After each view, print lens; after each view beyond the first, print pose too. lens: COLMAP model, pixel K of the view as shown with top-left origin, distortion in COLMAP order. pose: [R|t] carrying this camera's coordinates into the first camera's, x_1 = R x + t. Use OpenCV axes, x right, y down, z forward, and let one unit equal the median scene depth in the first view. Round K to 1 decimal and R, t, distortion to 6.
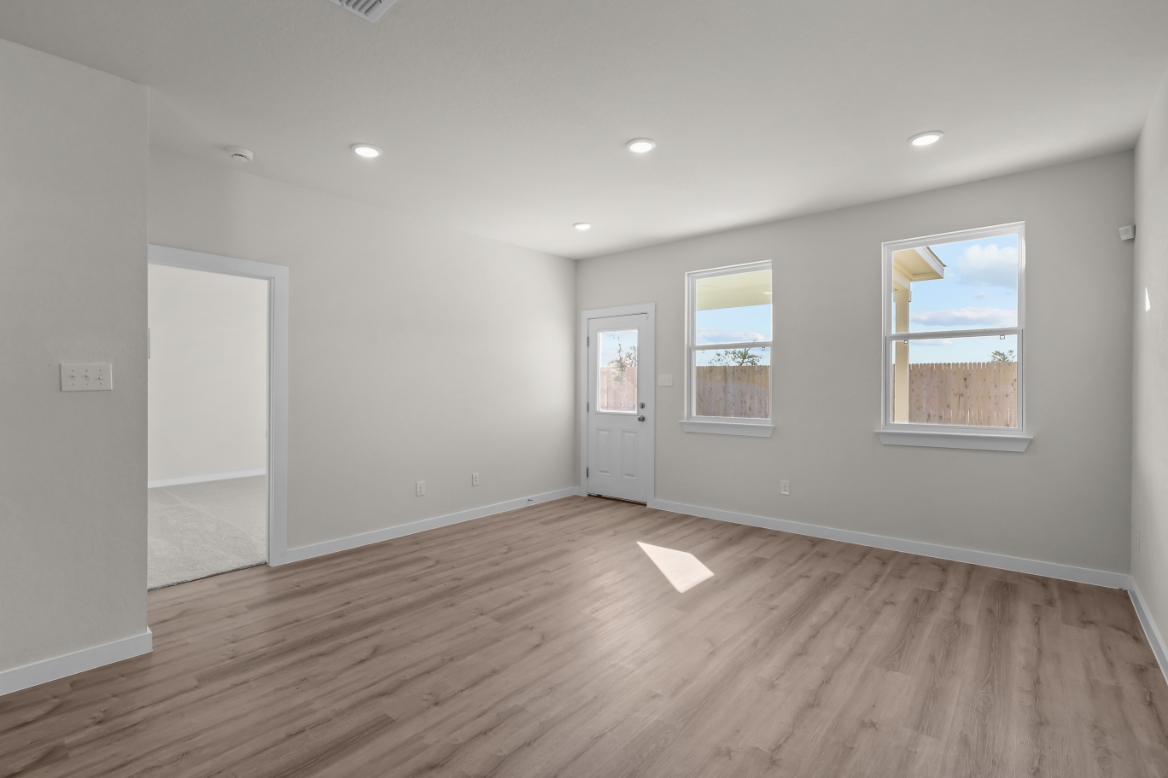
lens RADIAL K [[535.2, 0, 584.0], [0, 535.2, 389.0], [0, 0, 1]] dist [-0.000032, 0.000018]
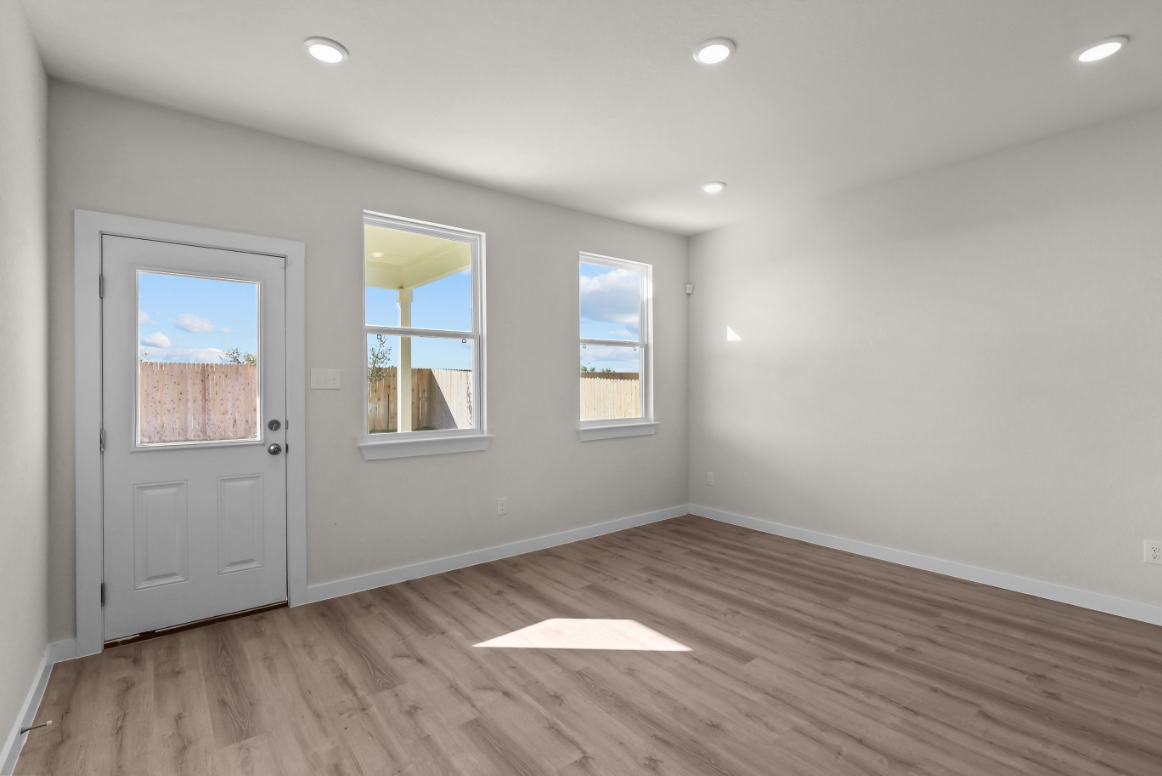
lens RADIAL K [[540.5, 0, 577.9], [0, 540.5, 385.6], [0, 0, 1]] dist [-0.002558, -0.000055]
pose [[0.198780, -0.001963, 0.980042, -0.497072], [0.013638, 0.999907, -0.000763, -0.005748], [-0.979949, 0.013517, 0.198789, 0.799361]]
